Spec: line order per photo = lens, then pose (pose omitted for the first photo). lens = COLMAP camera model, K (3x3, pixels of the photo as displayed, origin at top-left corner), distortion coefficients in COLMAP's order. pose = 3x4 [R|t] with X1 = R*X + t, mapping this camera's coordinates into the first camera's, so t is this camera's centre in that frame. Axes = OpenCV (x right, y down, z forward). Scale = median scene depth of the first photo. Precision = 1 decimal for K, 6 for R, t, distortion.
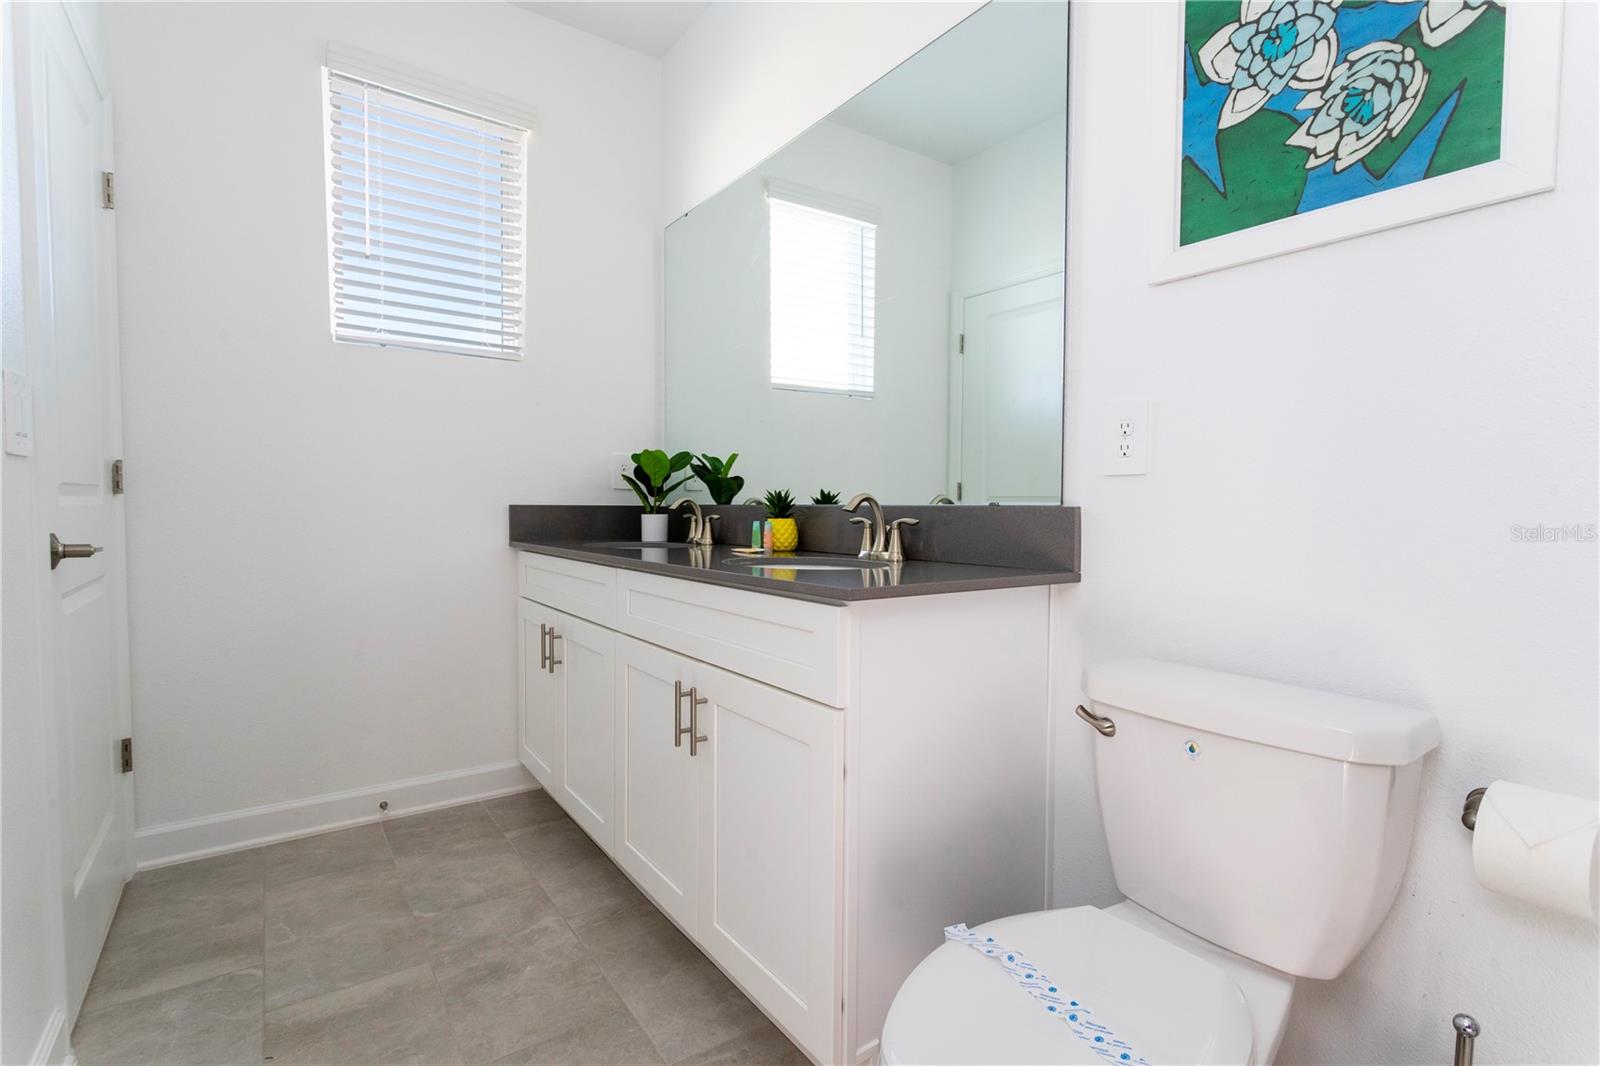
lens RADIAL K [[754.1, 0, 797.4], [0, 754.1, 538.0], [0, 0, 1]] dist [-0.005391, 0.005235]
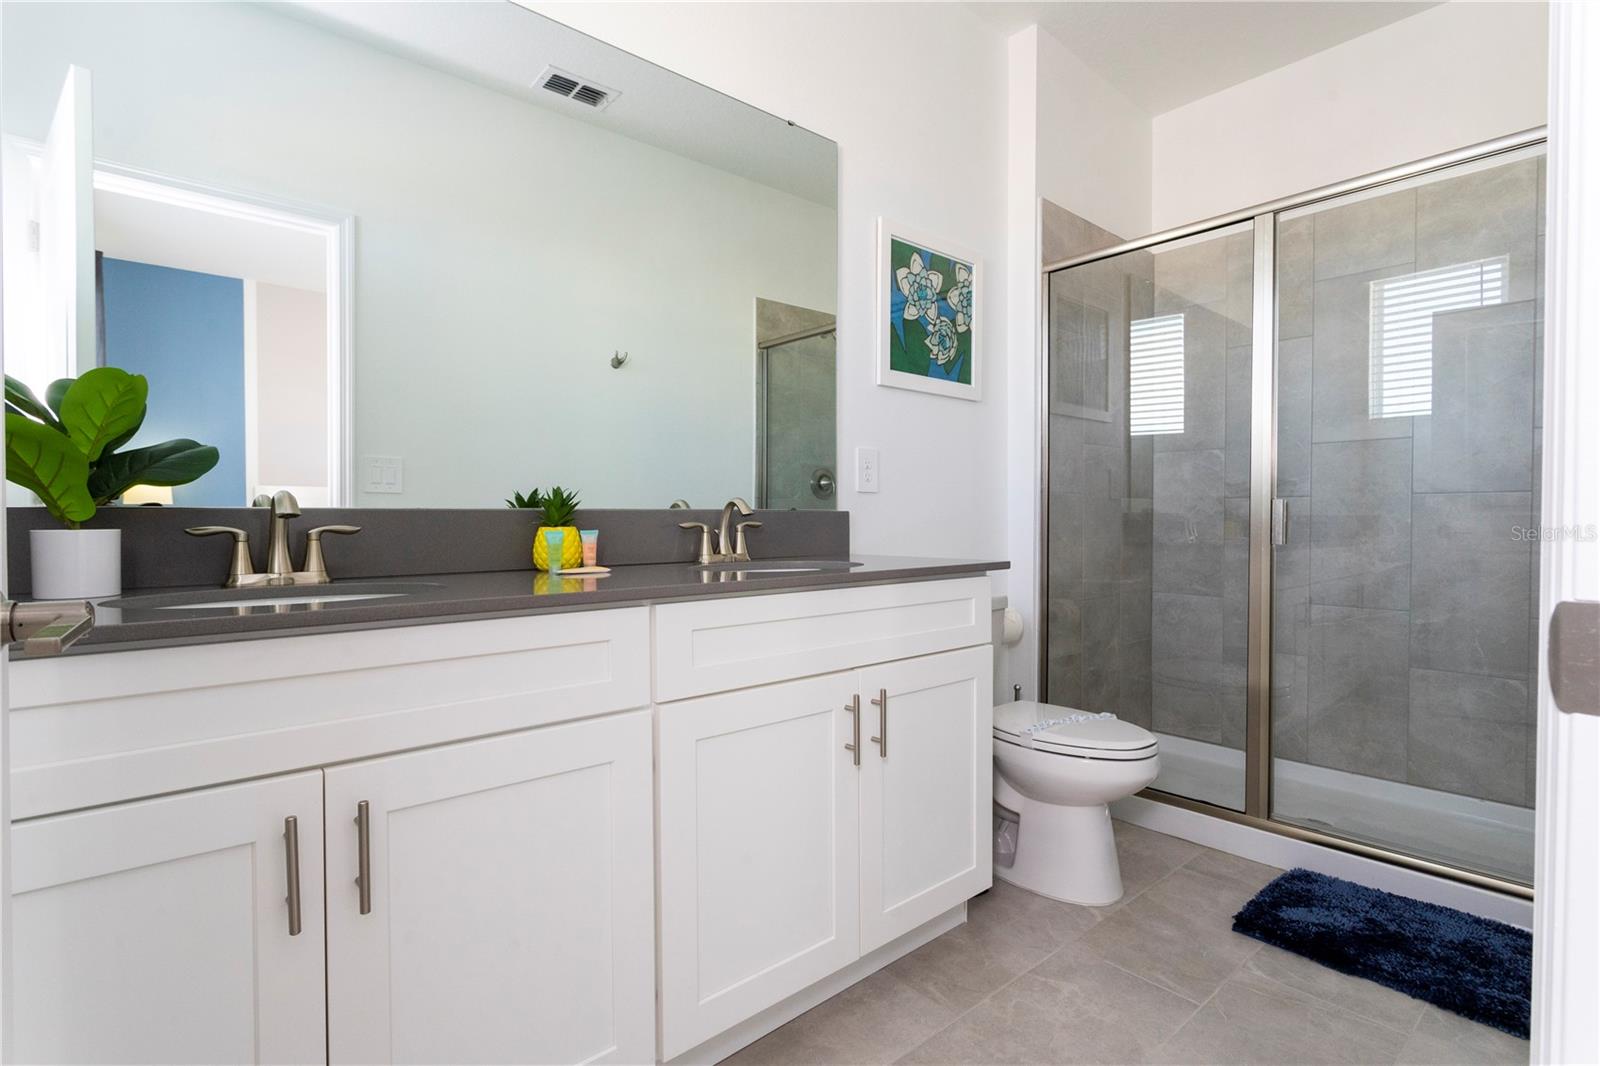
lens RADIAL K [[754.1, 0, 797.7], [0, 754.1, 524.9], [0, 0, 1]] dist [-0.005391, 0.005235]
pose [[-0.070555, -0.027032, 0.997142, -1.391164], [0.032857, 0.999027, 0.029408, -0.075373], [-0.996967, 0.034838, -0.069599, 1.442129]]
